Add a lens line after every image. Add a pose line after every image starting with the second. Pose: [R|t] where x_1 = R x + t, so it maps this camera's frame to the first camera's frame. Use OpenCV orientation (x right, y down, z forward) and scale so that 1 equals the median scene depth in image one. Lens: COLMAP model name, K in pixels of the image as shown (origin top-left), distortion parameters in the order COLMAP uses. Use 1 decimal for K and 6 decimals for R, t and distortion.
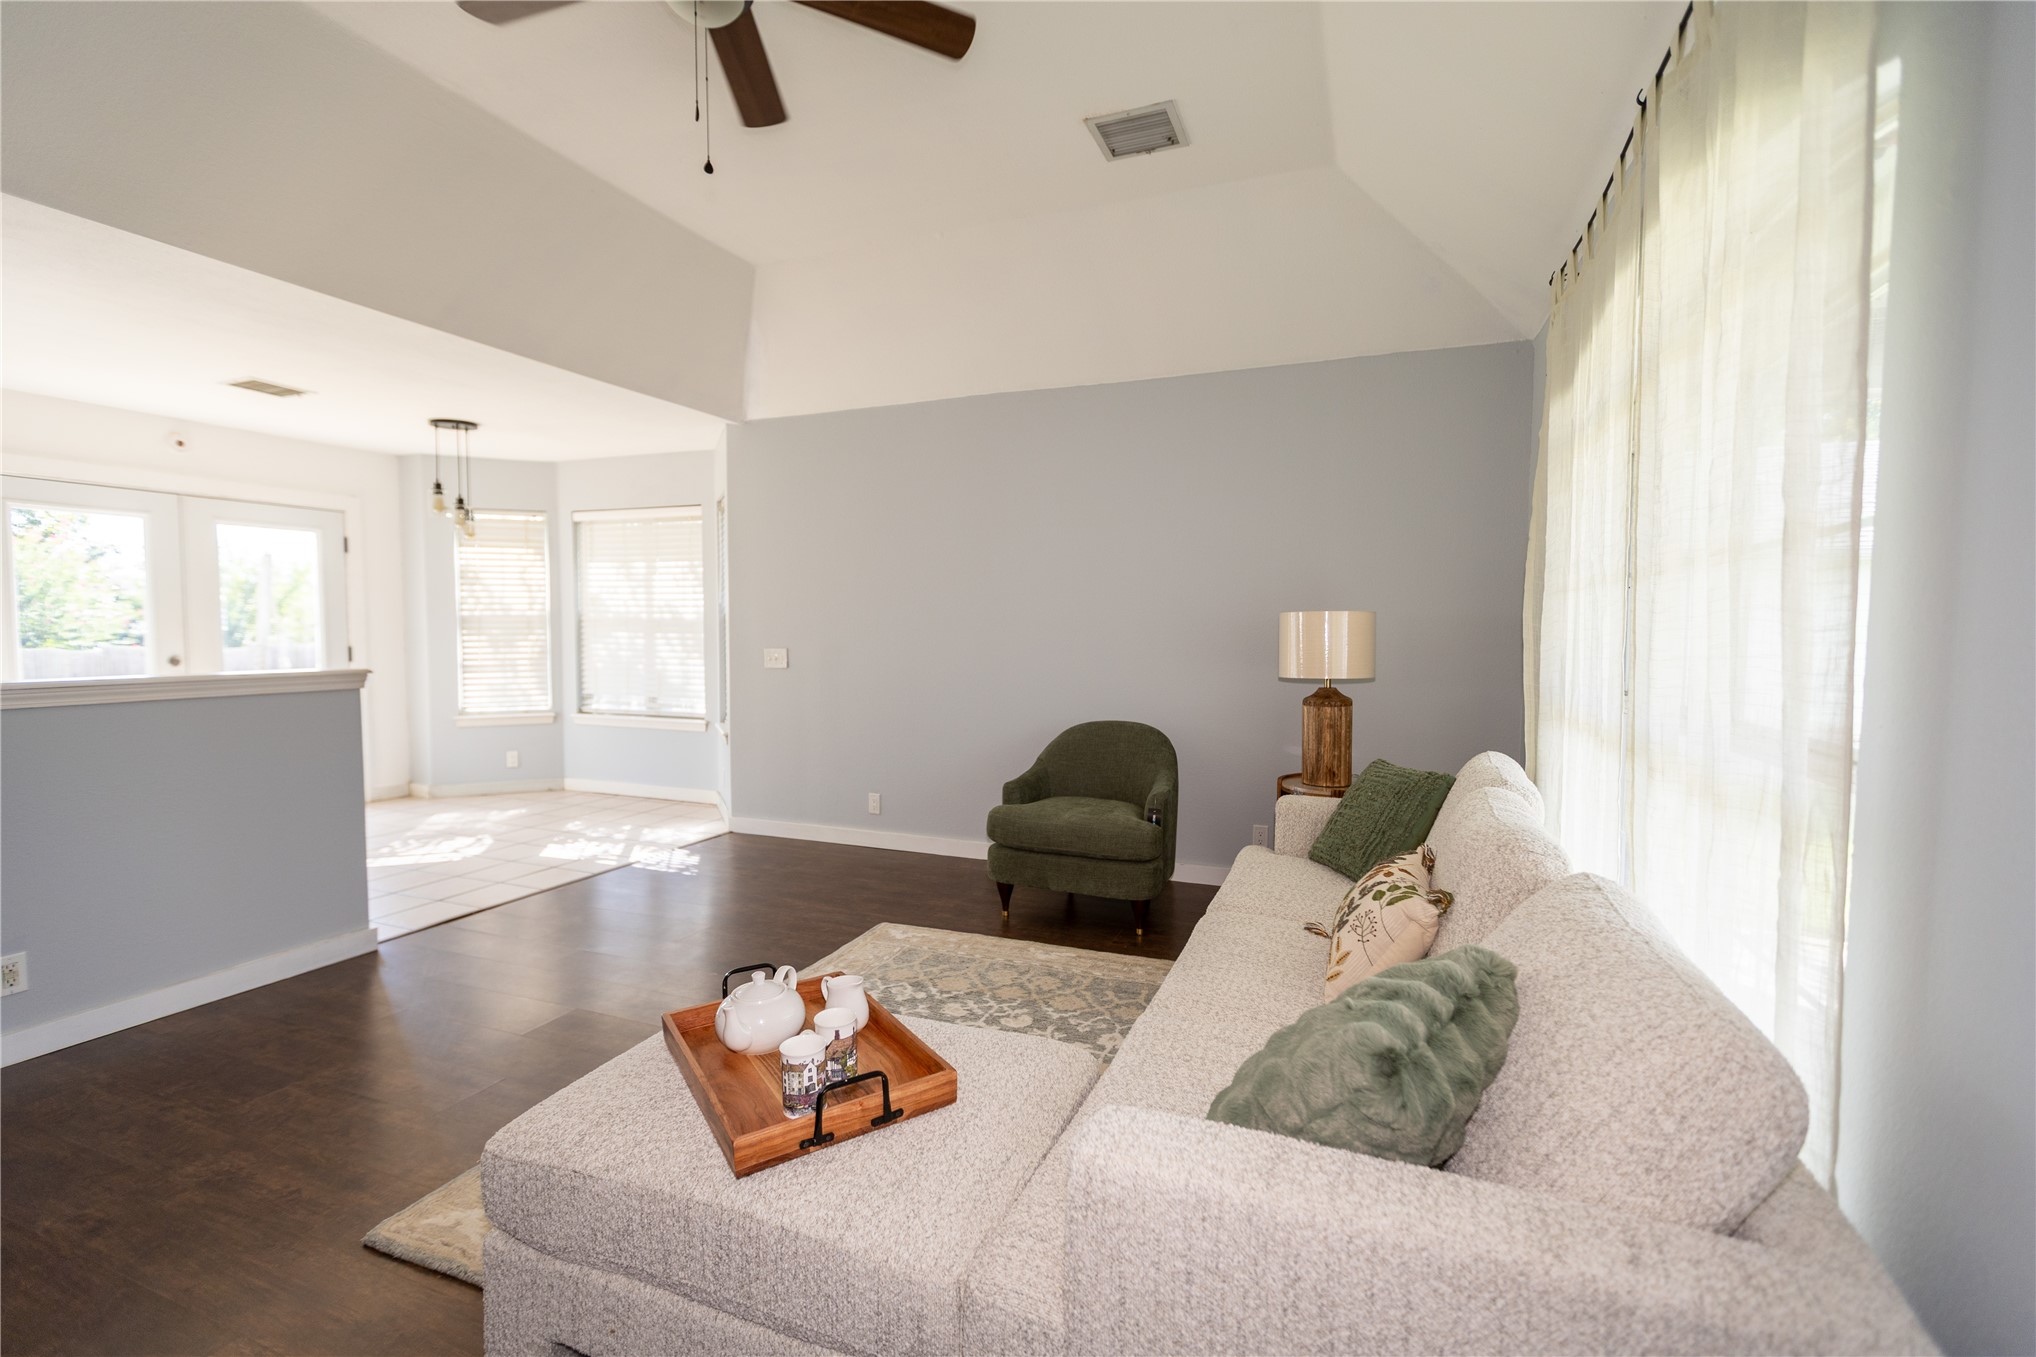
lens RADIAL K [[901.4, 0, 1030.5], [0, 901.4, 673.2], [0, 0, 1]] dist [0.000676, -0.001549]
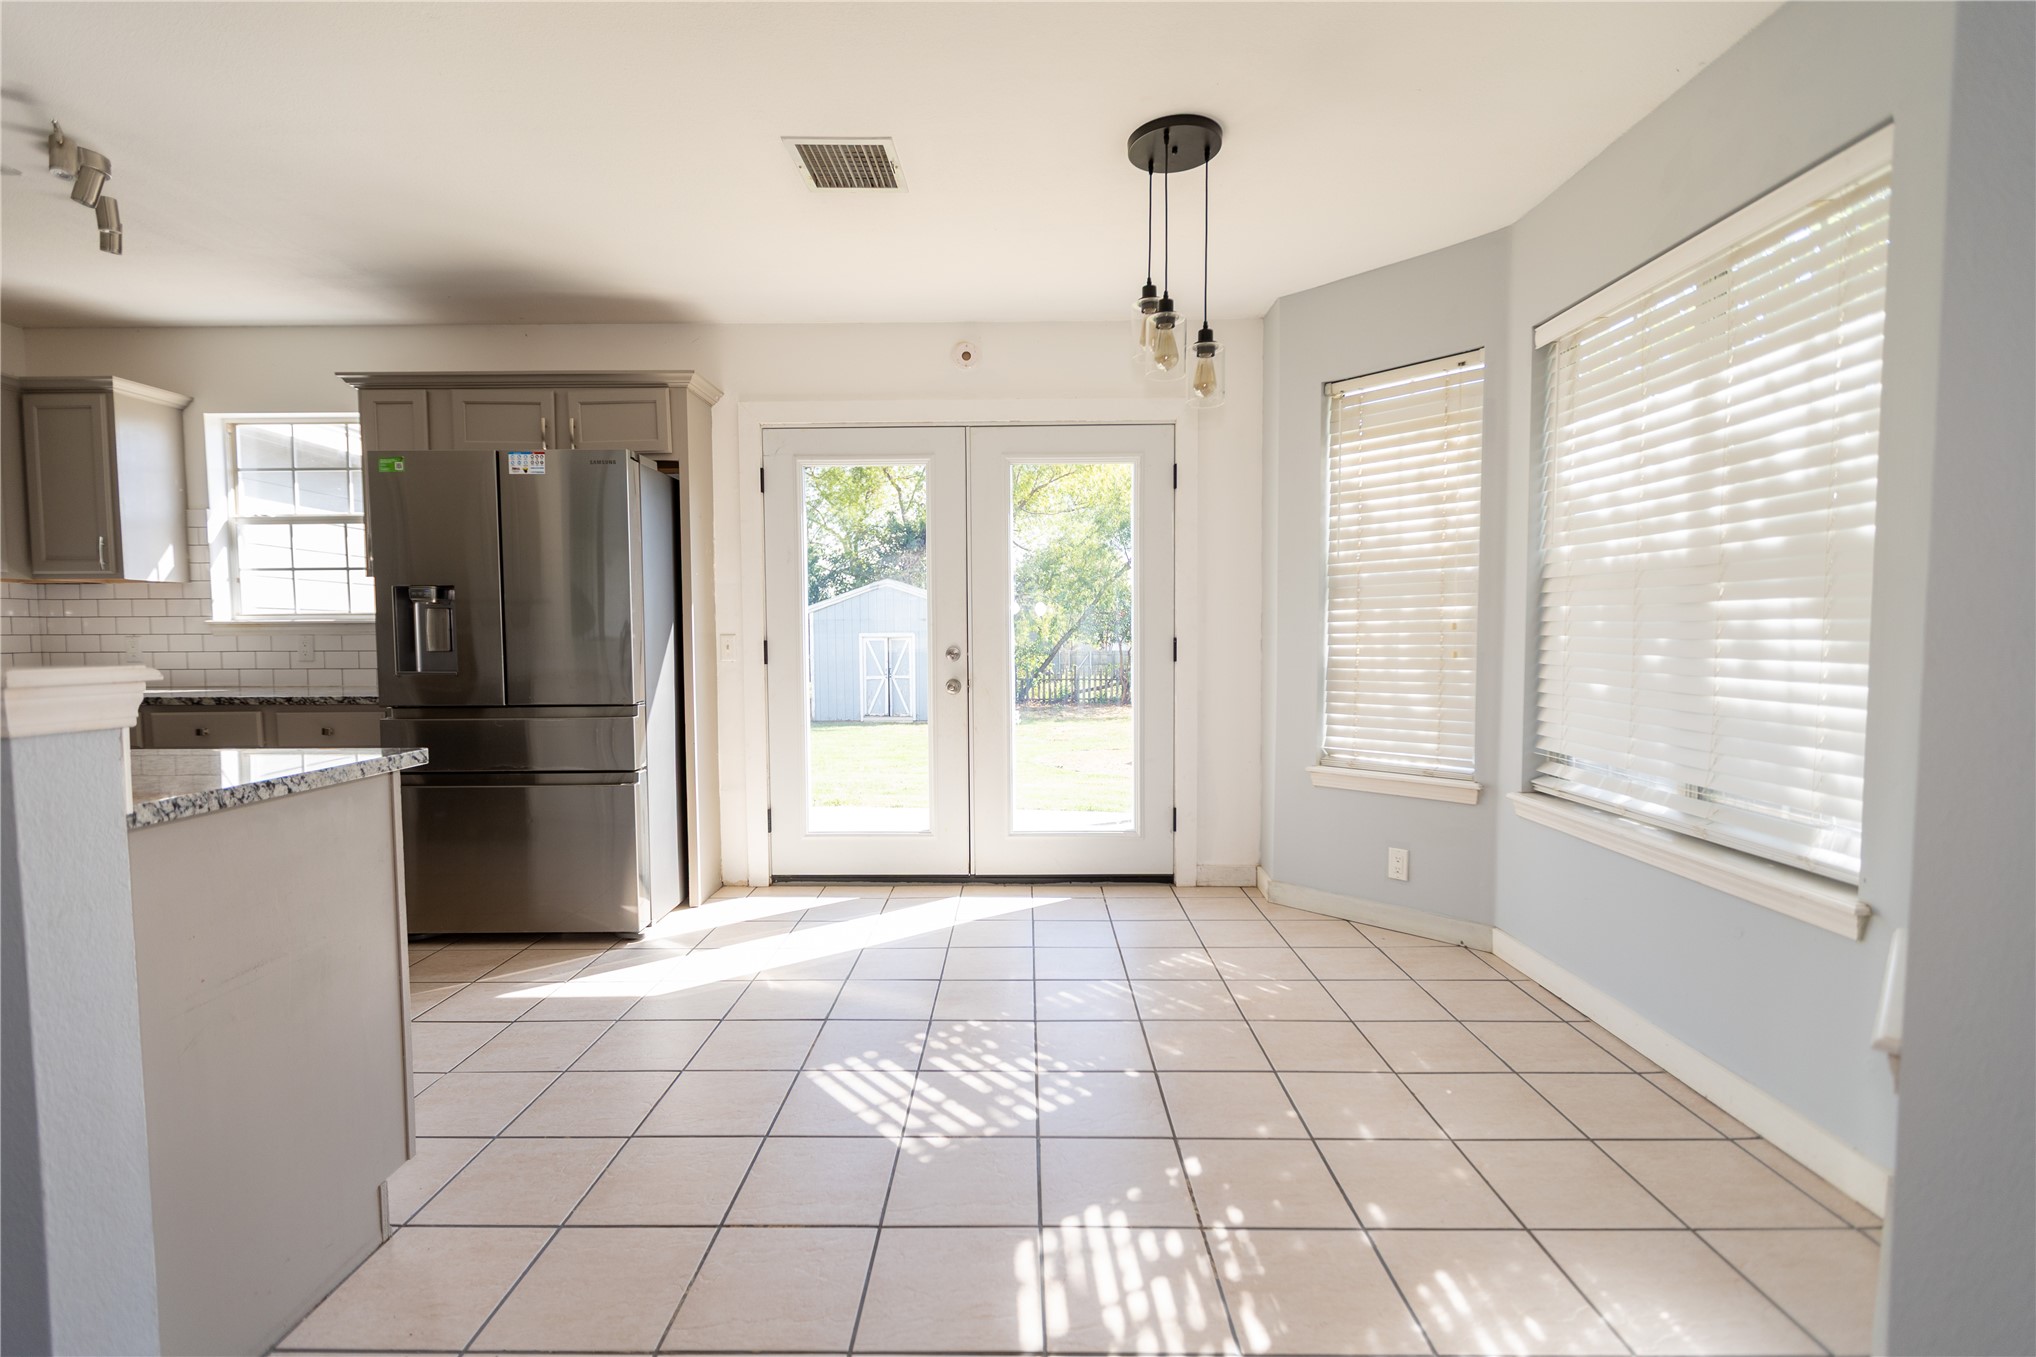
lens RADIAL K [[914.5, 0, 1011.1], [0, 914.5, 681.1], [0, 0, 1]] dist [0.019454, -0.010885]
pose [[0.349460, 0.047725, -0.935735, -0.275019], [-0.041845, 0.998500, 0.035299, -0.024031], [0.936017, 0.026820, 0.350933, 0.959206]]
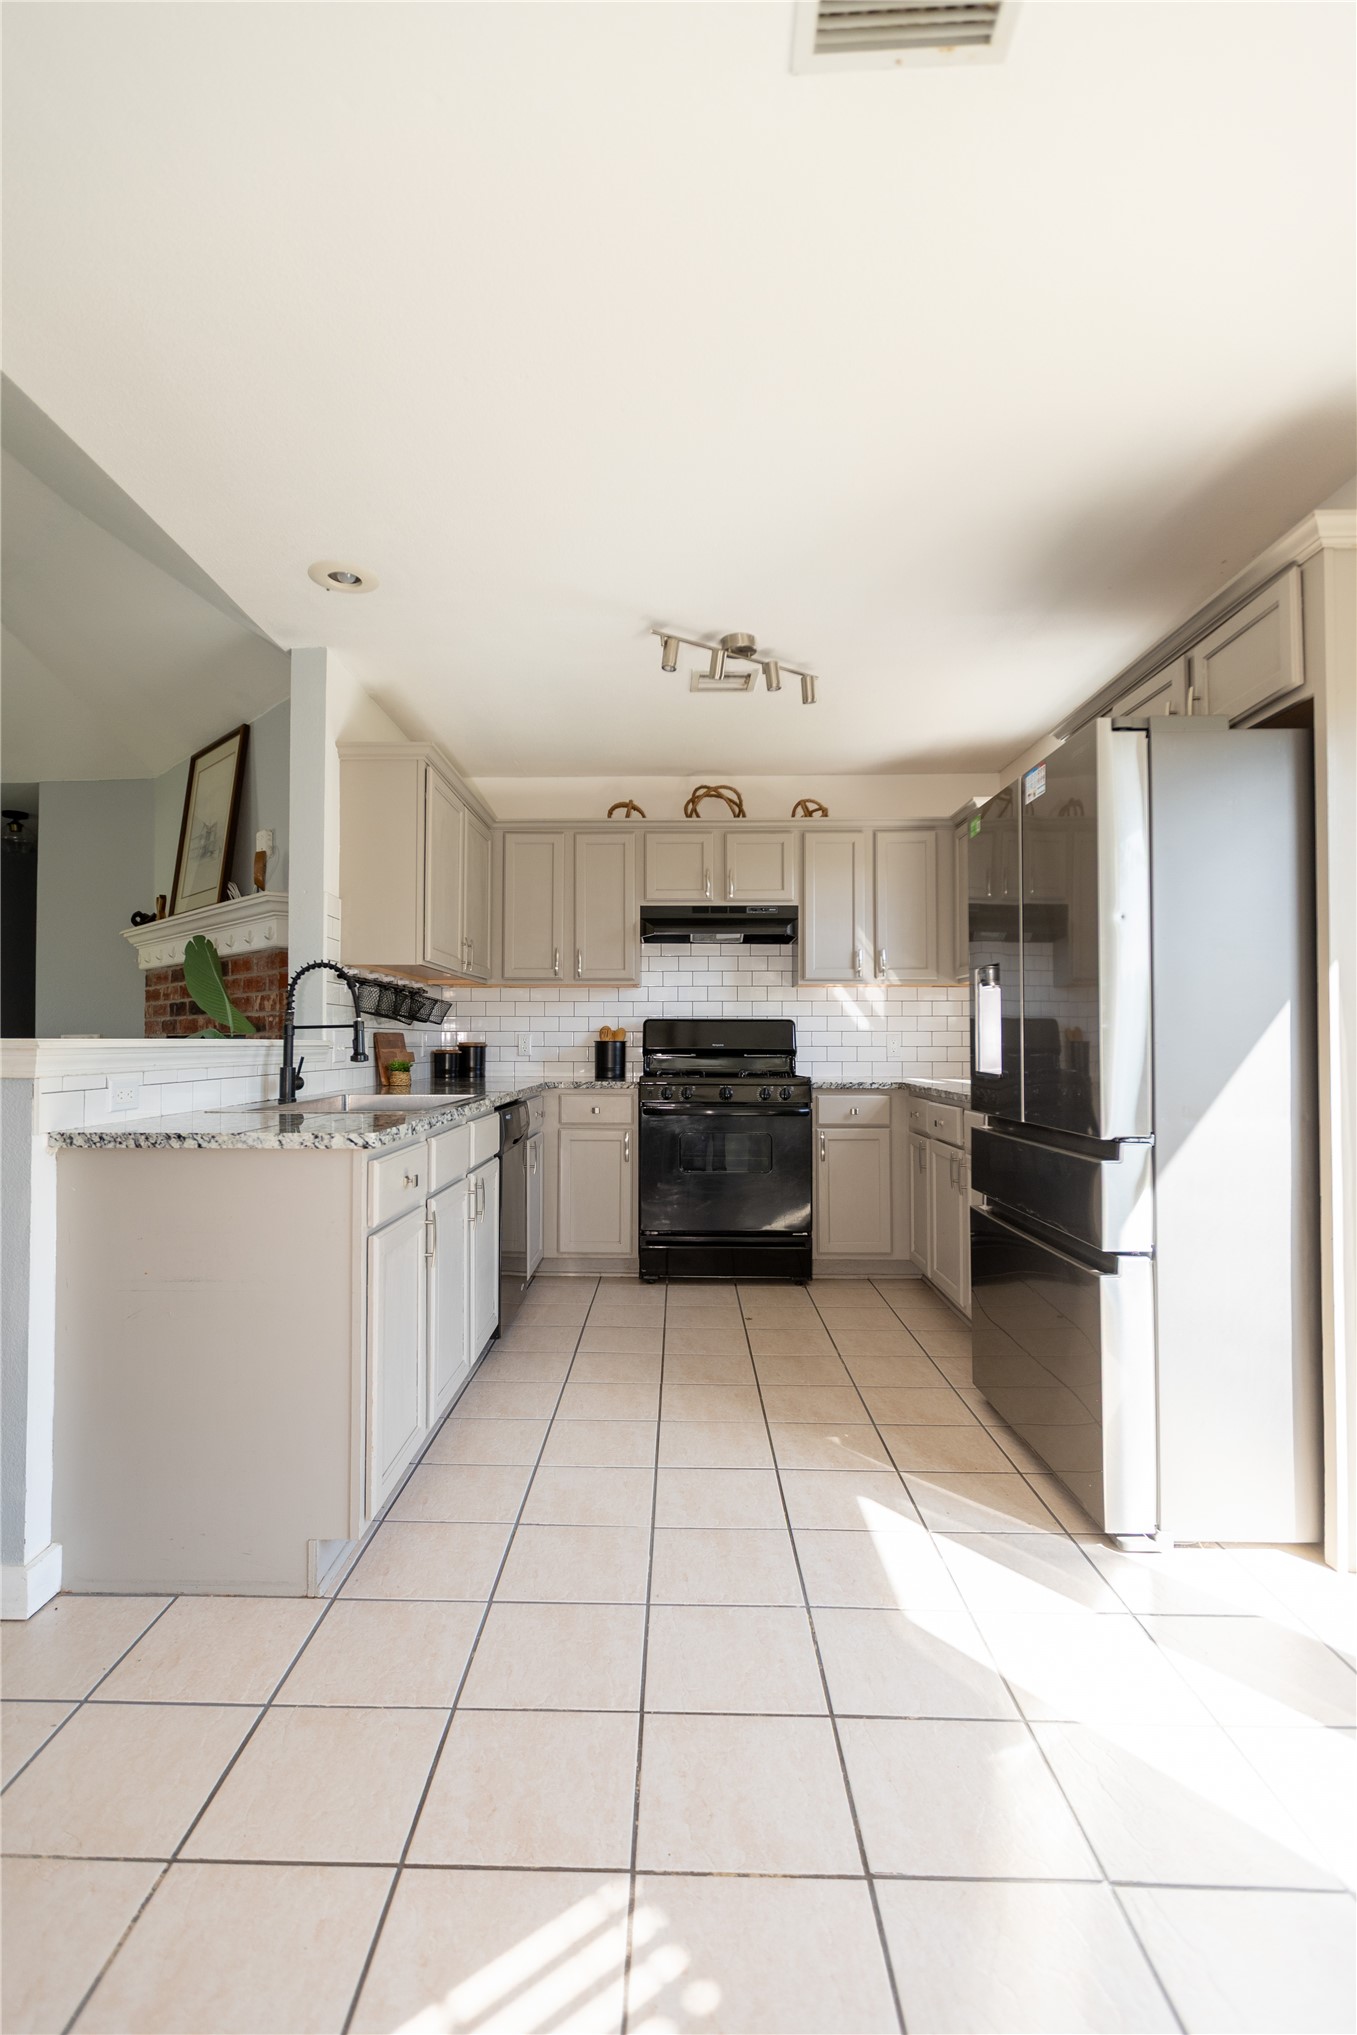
lens RADIAL K [[980.8, 0, 650.0], [0, 980.8, 1021.4], [0, 0, 1]] dist [0.001095, -0.000030]
pose [[-0.941785, -0.008001, -0.336122, -0.725803], [-0.018556, 0.999430, 0.028203, -0.033068], [0.335705, 0.032798, -0.941396, 1.315358]]
